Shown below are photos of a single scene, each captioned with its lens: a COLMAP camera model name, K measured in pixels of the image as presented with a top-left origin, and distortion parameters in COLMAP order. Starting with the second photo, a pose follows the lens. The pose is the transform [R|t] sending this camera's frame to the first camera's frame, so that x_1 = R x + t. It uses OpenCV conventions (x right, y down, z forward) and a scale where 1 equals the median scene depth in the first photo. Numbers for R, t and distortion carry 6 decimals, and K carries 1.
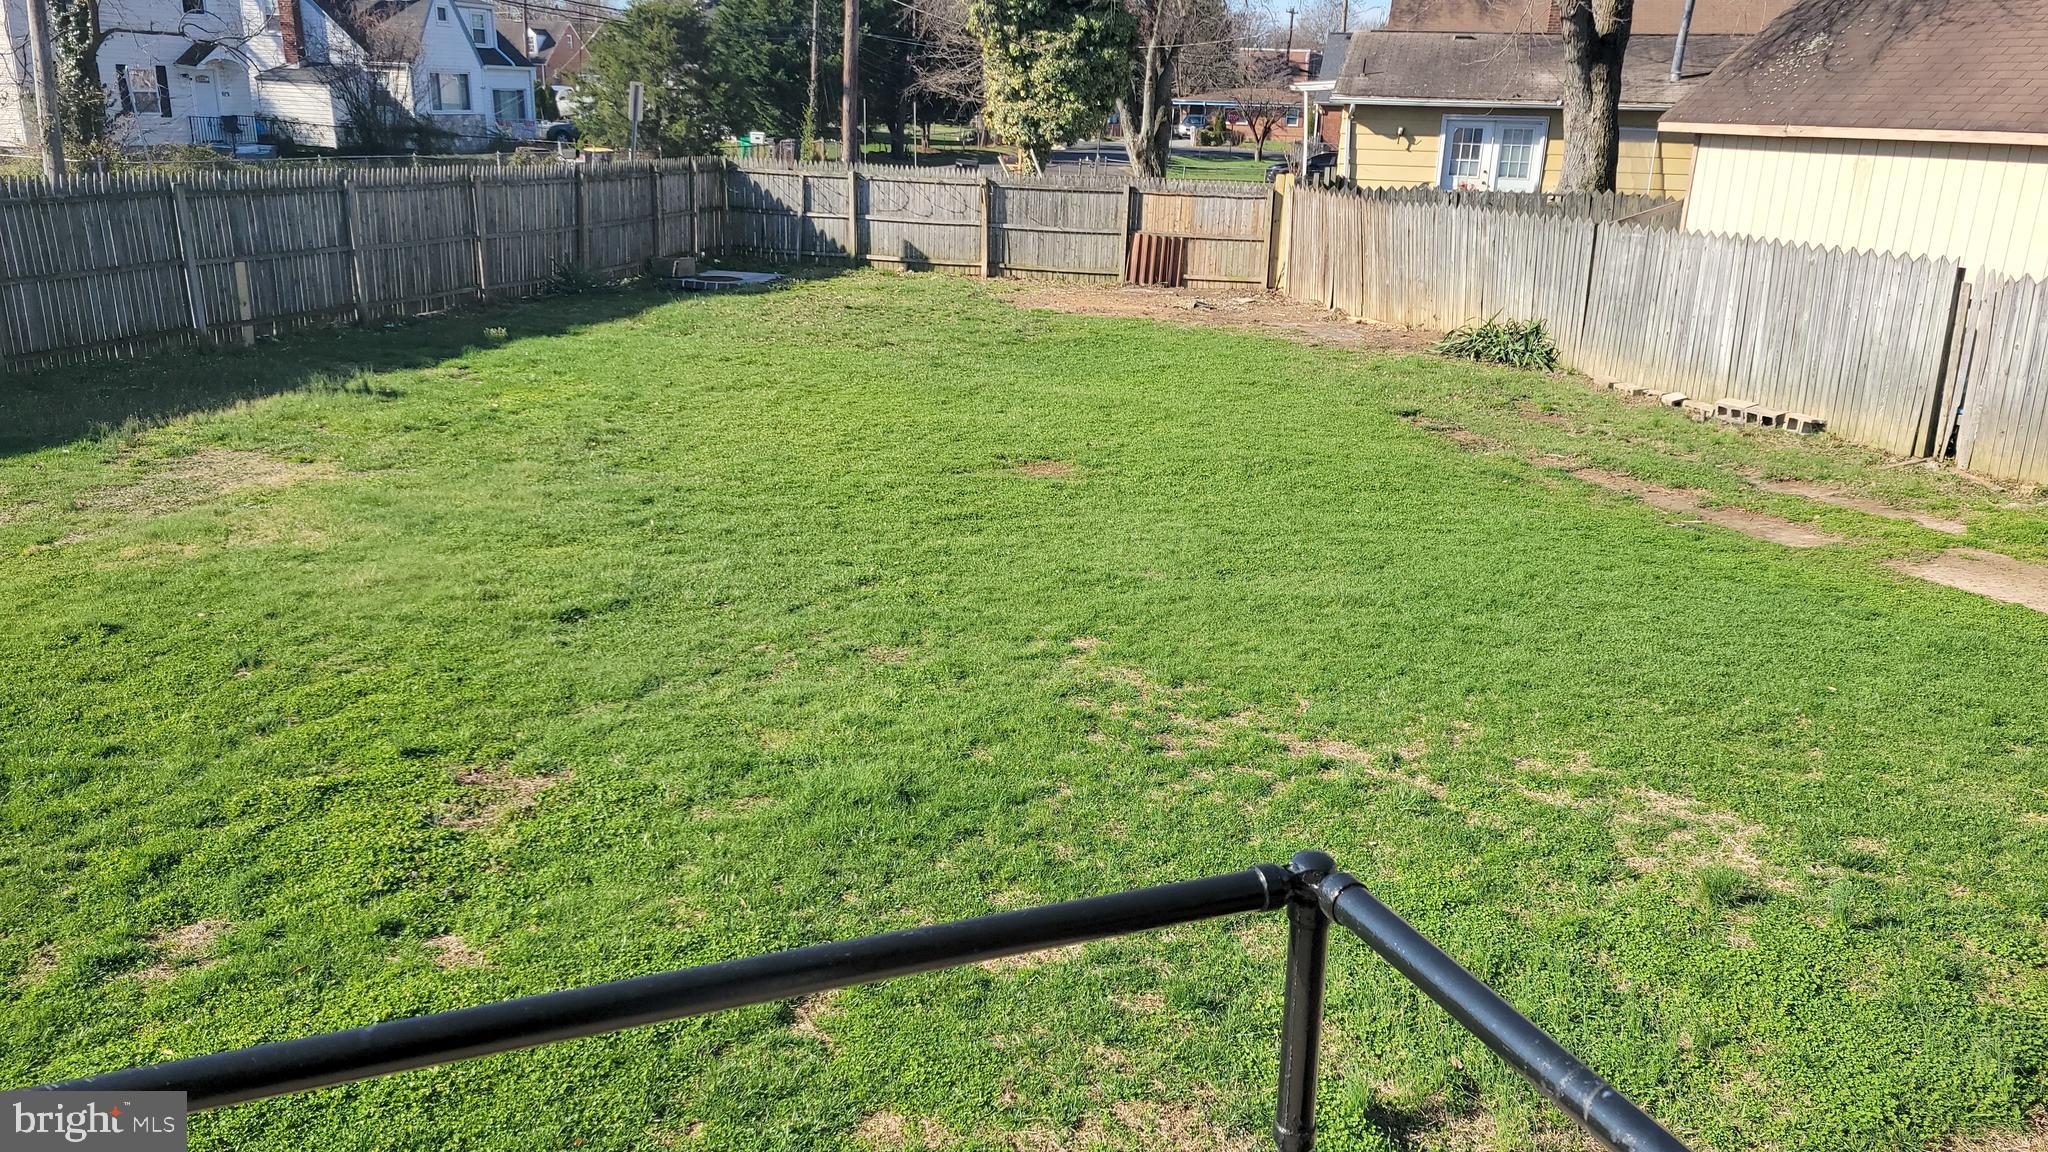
lens RADIAL K [[1506.2, 0, 1024.8], [0, 1506.2, 584.7], [0, 0, 1]] dist [0.047497, -0.005022]
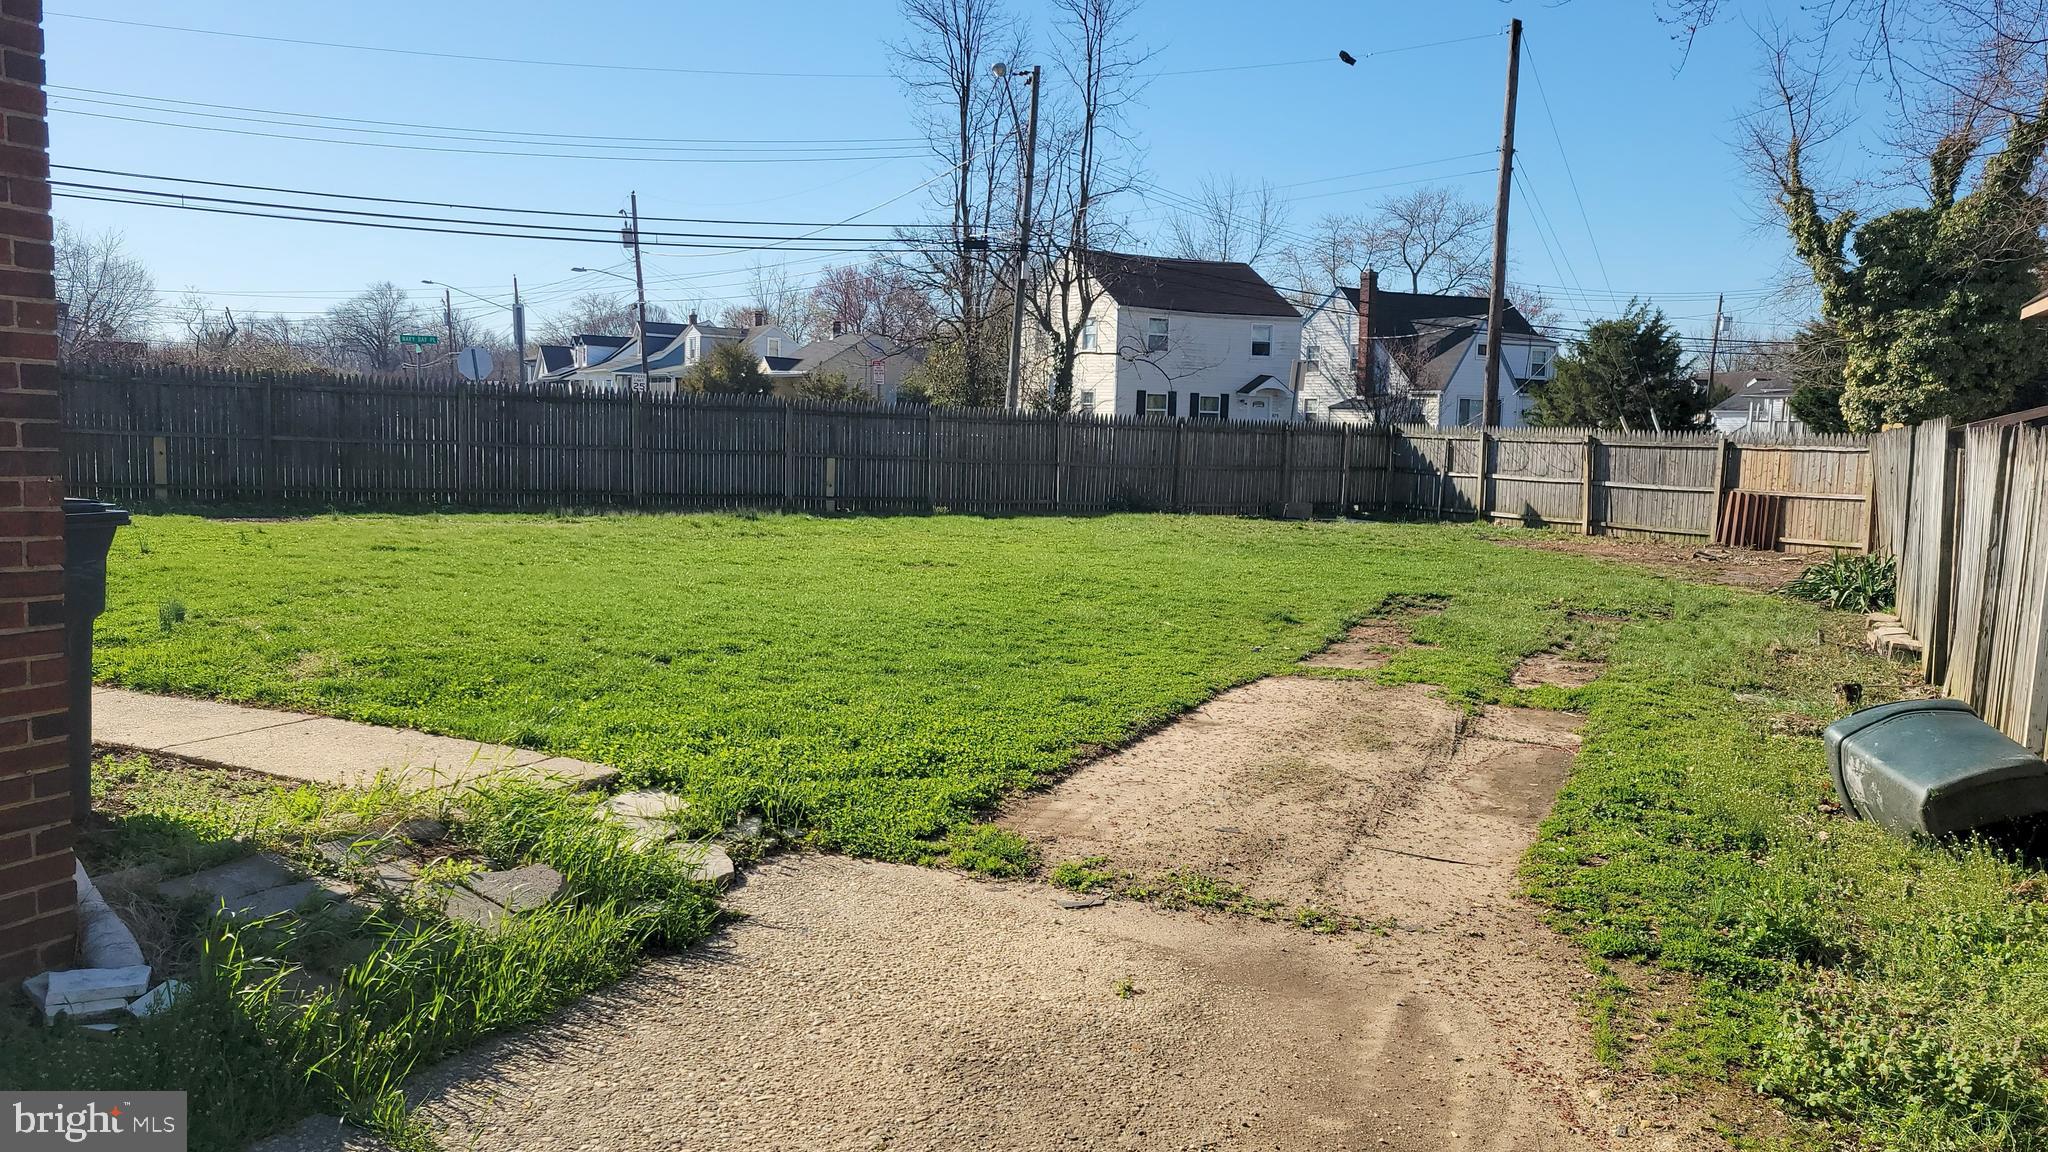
lens RADIAL K [[1506.2, 0, 1020.7], [0, 1506.2, 579.9], [0, 0, 1]] dist [0.047497, -0.005022]
pose [[0.691406, 0.064504, -0.719581, 0.417896], [-0.227170, 0.964898, -0.131781, 0.034076], [0.685822, 0.254582, 0.681789, 0.093328]]
